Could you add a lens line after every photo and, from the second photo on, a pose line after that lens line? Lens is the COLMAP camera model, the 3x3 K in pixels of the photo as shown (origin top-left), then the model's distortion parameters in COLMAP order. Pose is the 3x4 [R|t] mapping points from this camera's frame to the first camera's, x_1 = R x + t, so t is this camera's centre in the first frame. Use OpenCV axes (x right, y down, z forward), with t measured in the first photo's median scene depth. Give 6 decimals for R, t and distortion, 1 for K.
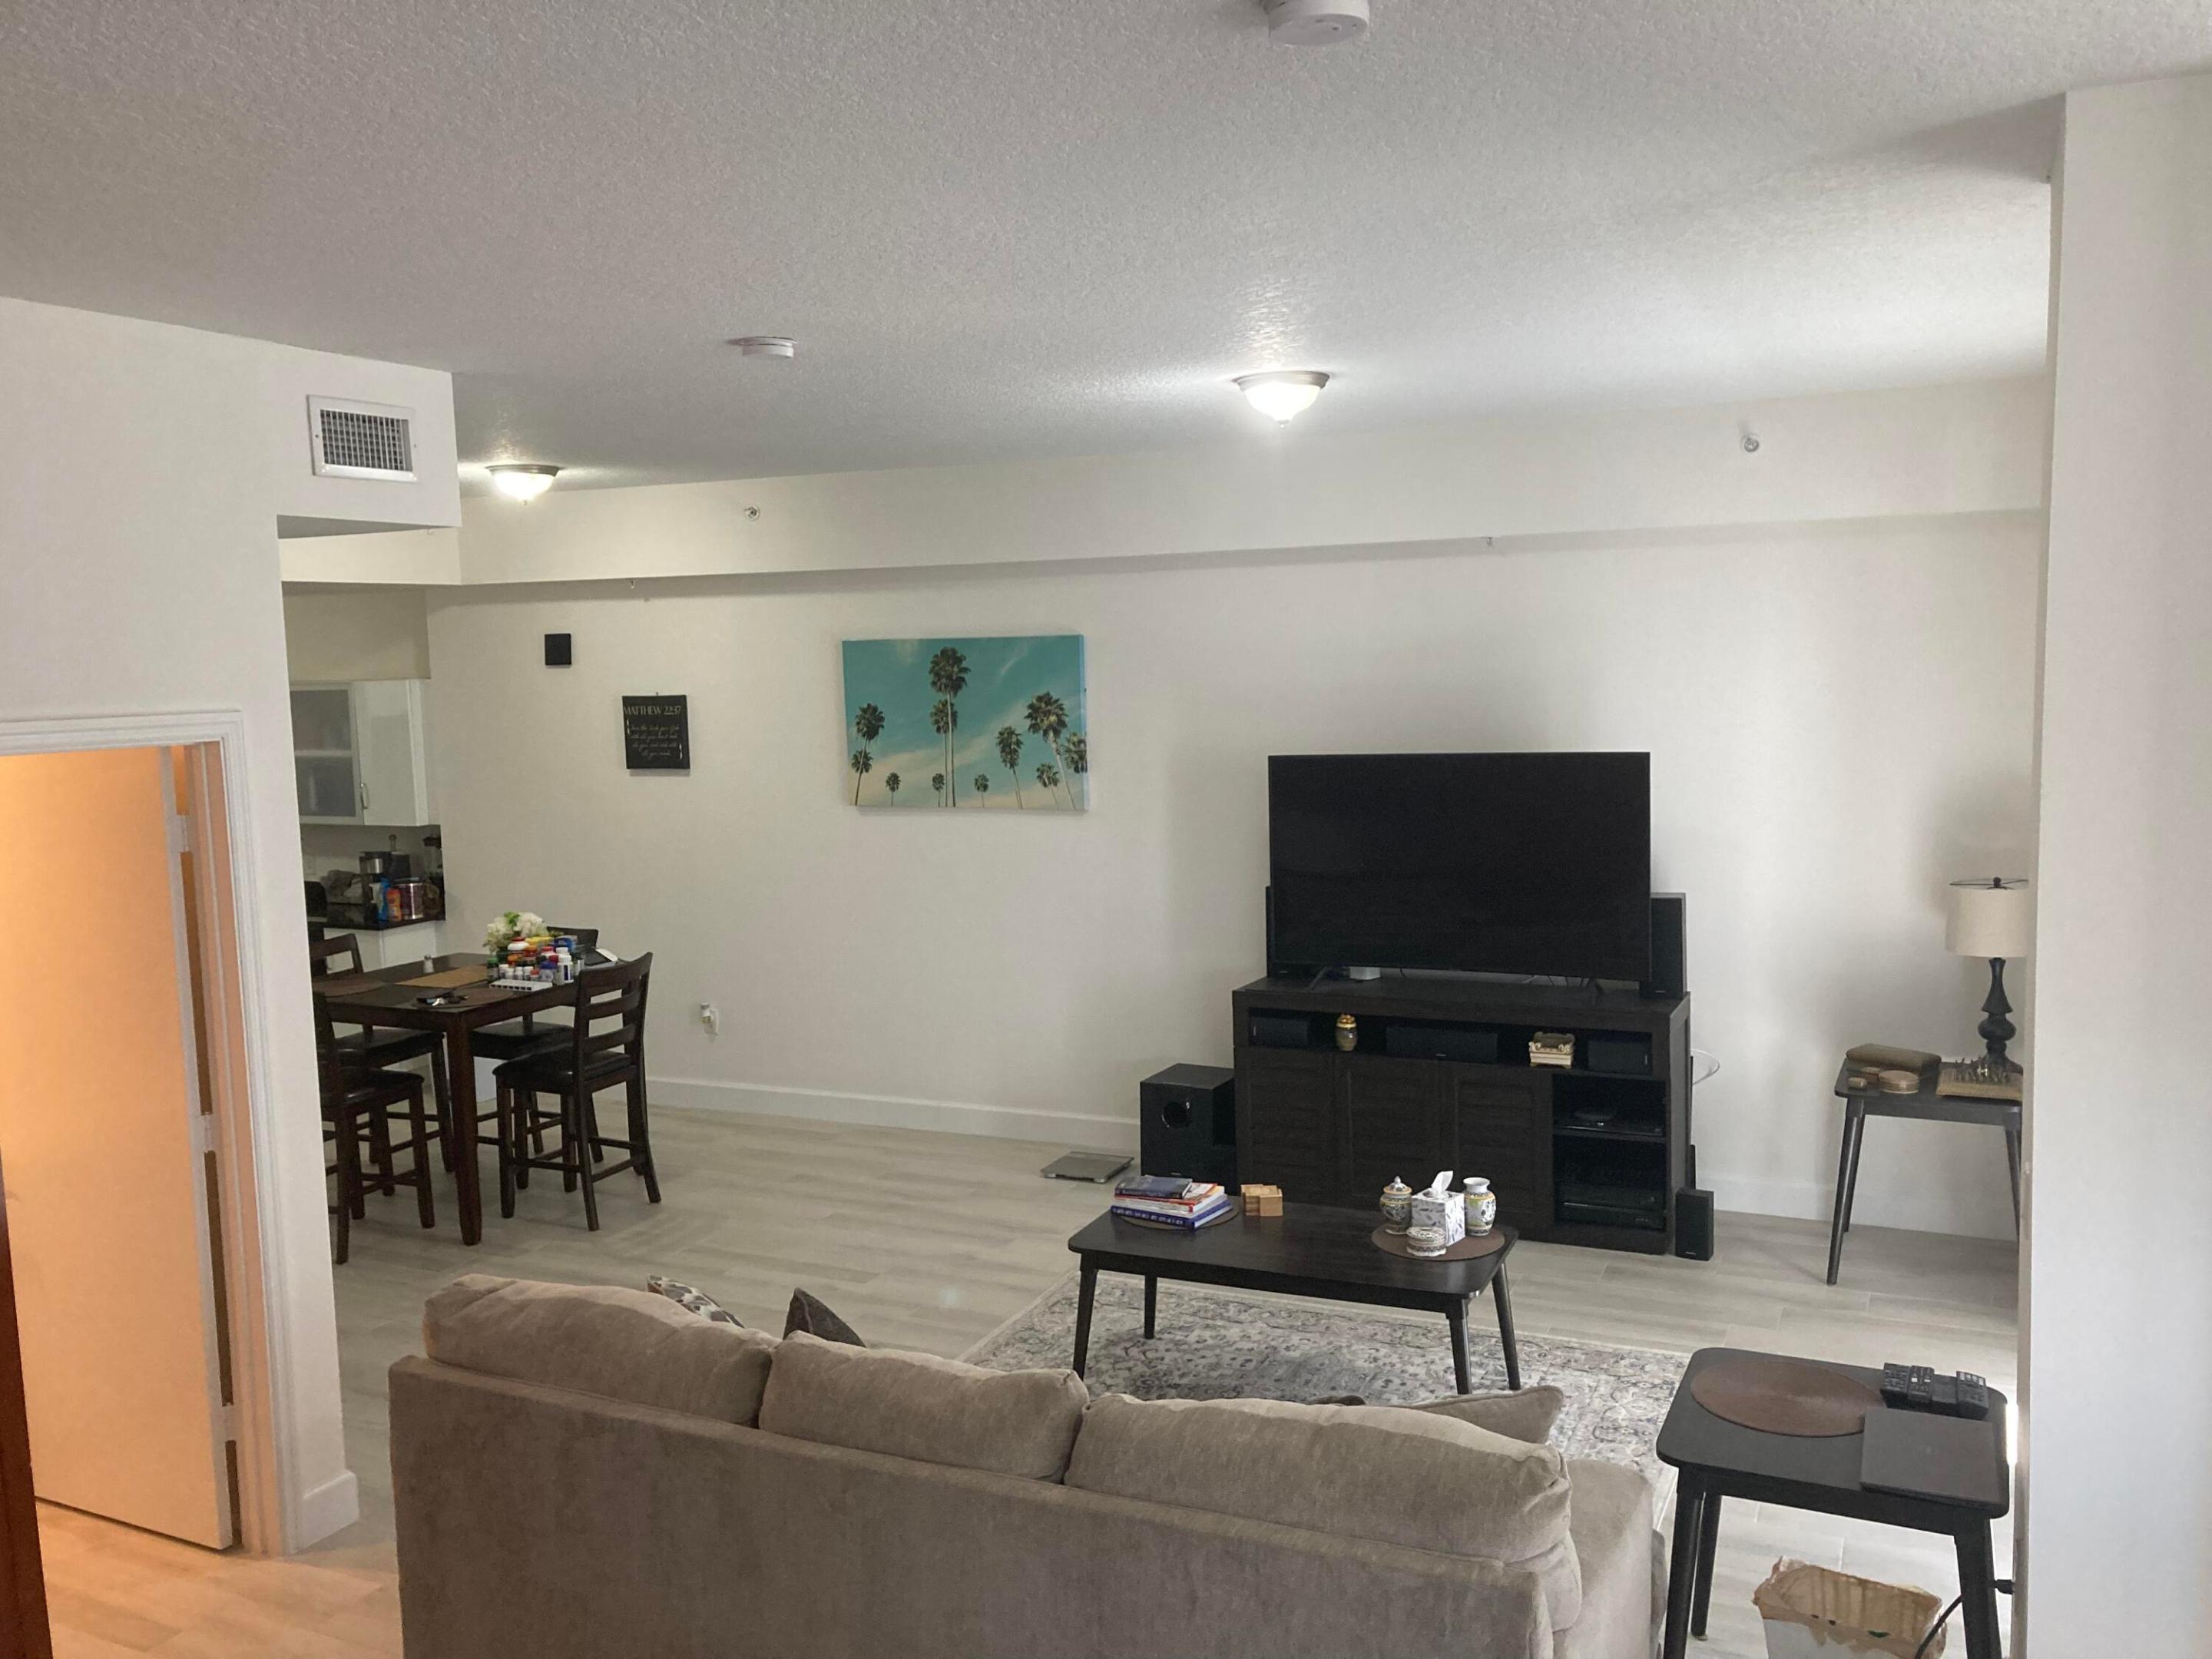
lens RADIAL K [[1828.5, 0, 1115.6], [0, 1828.5, 821.0], [0, 0, 1]] dist [0.094338, -0.173512]
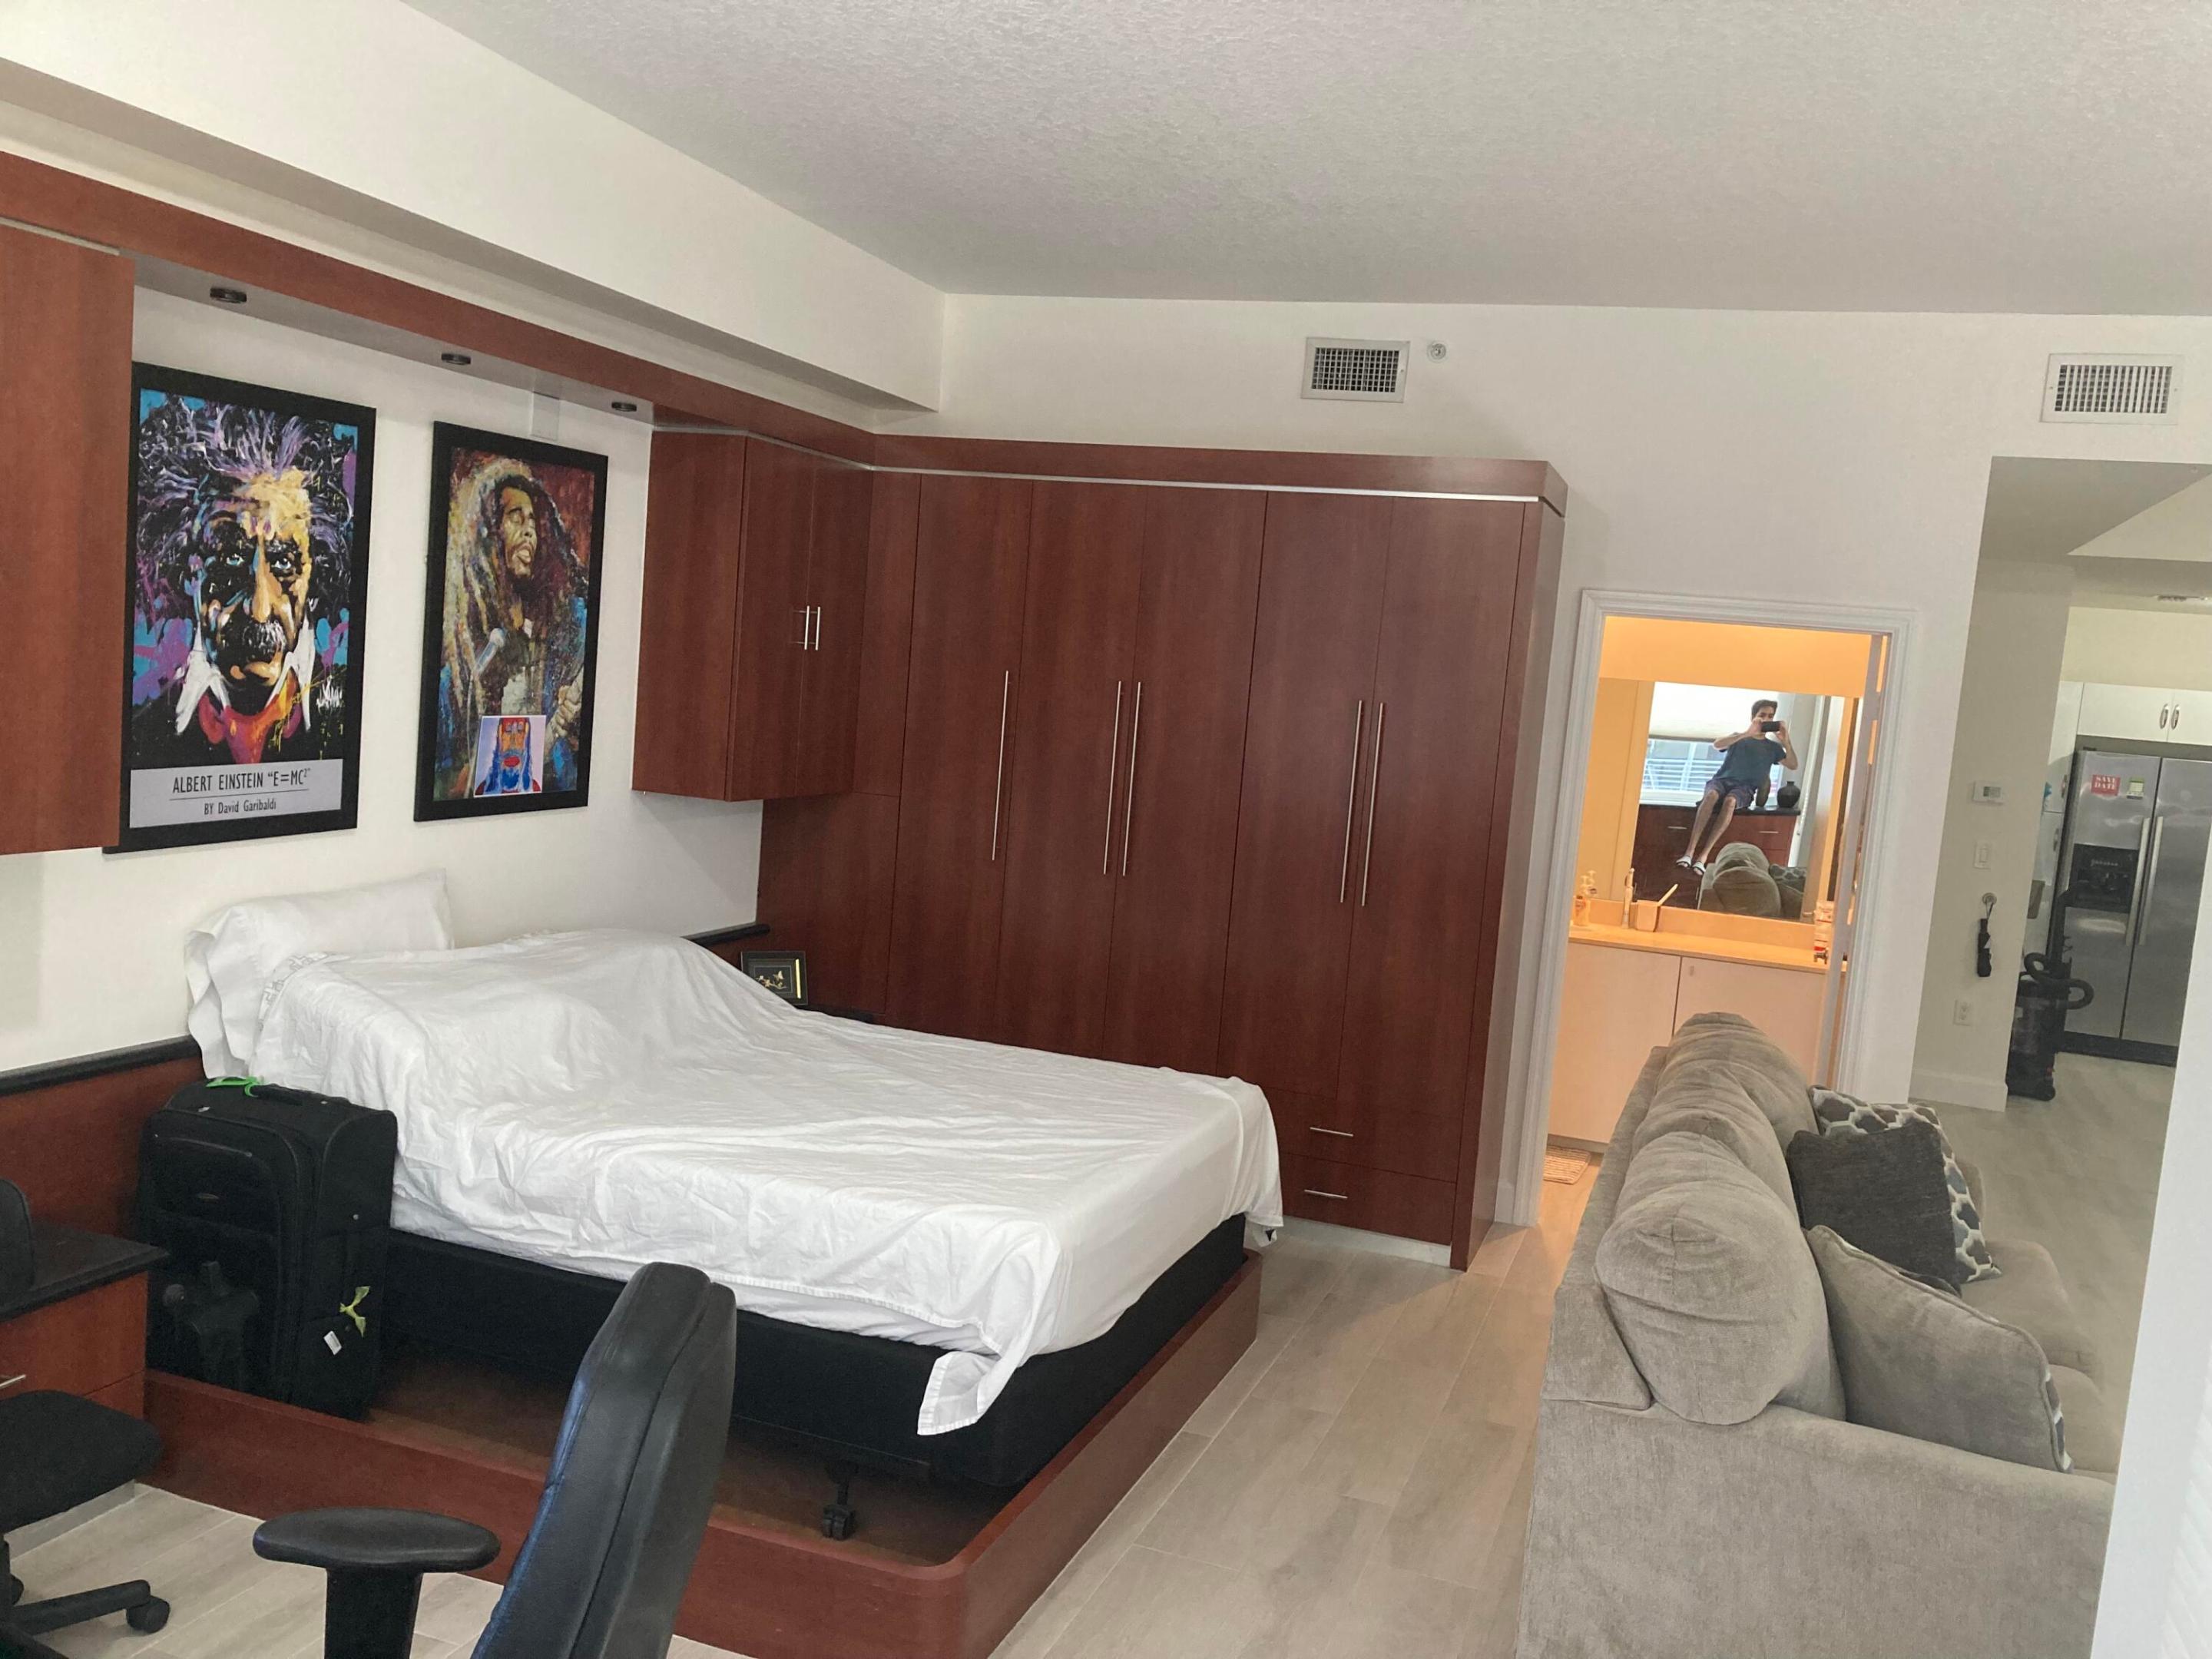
lens RADIAL K [[1829.1, 0, 1106.0], [0, 1829.1, 829.5], [0, 0, 1]] dist [-0.043419, 0.180519]
pose [[0.082527, 0.123240, -0.988939, 0.415633], [-0.185014, 0.976969, 0.106309, 0.030427], [0.979265, 0.174194, 0.103427, 0.196907]]
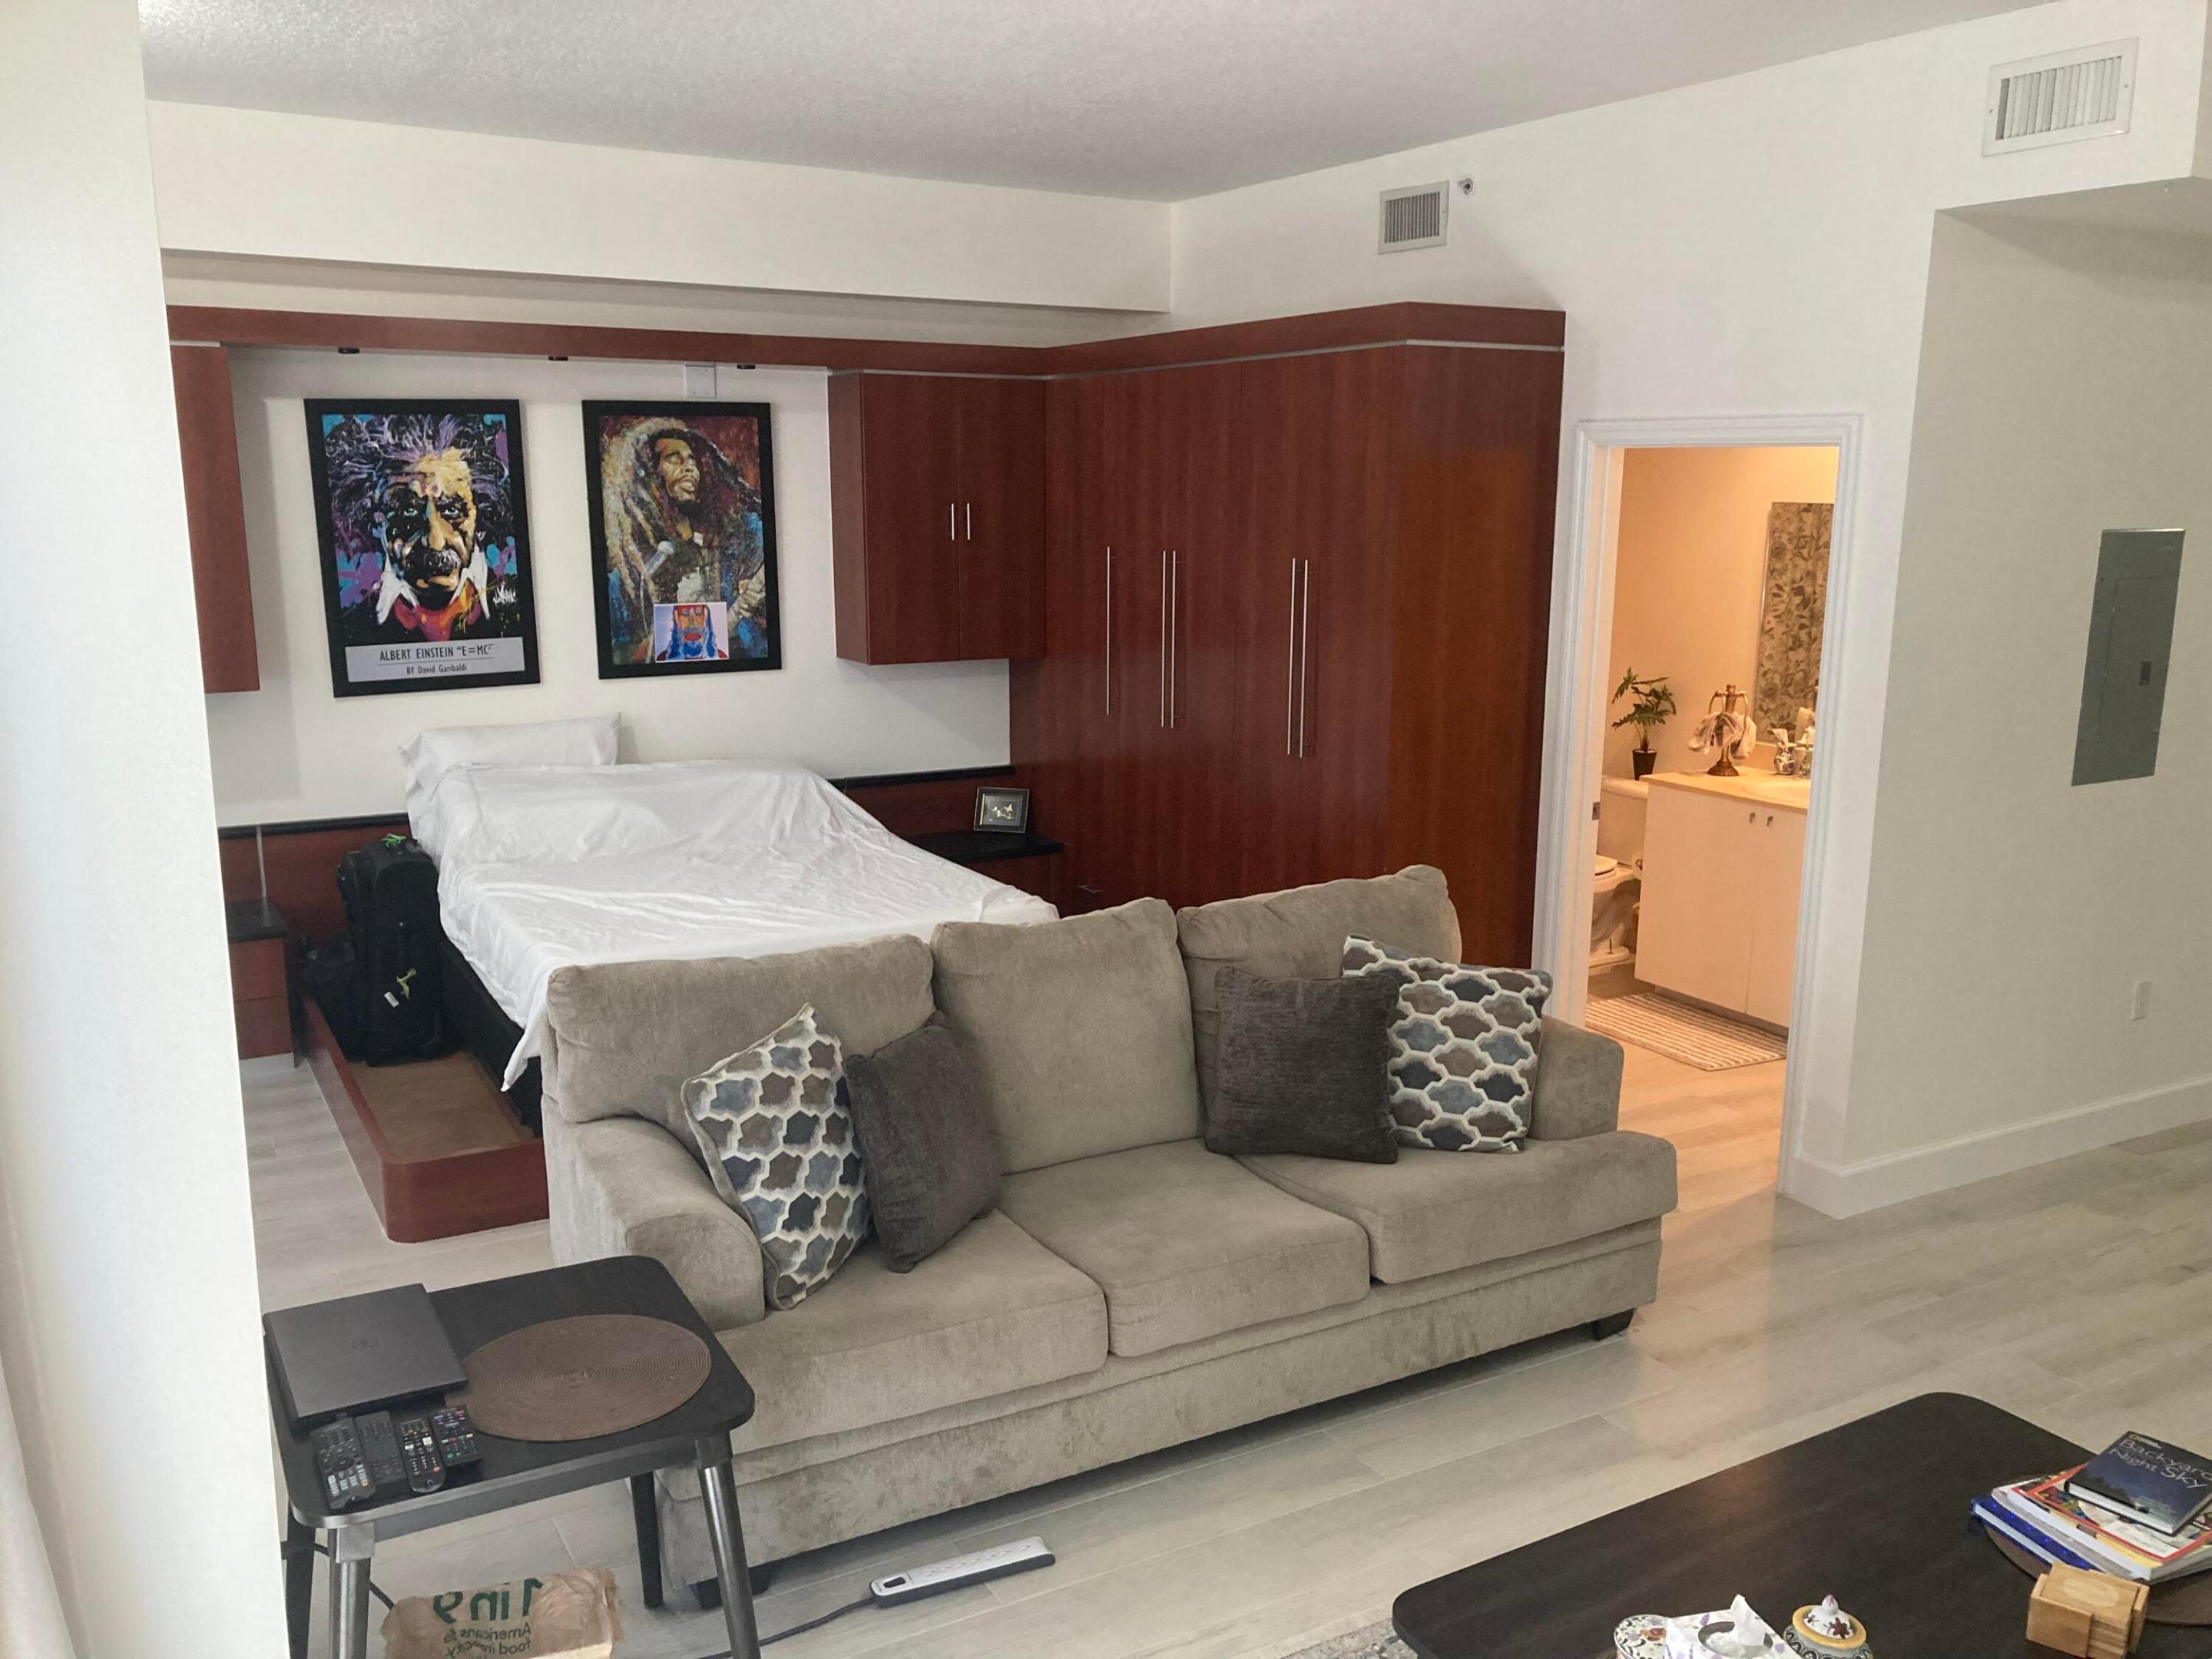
lens RADIAL K [[1813.5, 0, 1092.5], [0, 1813.5, 831.5], [0, 0, 1]] dist [0.010103, 0.004756]
pose [[-0.588607, 0.175412, -0.789159, 0.362549], [-0.071415, 0.961077, 0.266891, -0.043412], [0.805259, 0.213452, -0.553170, 0.711173]]
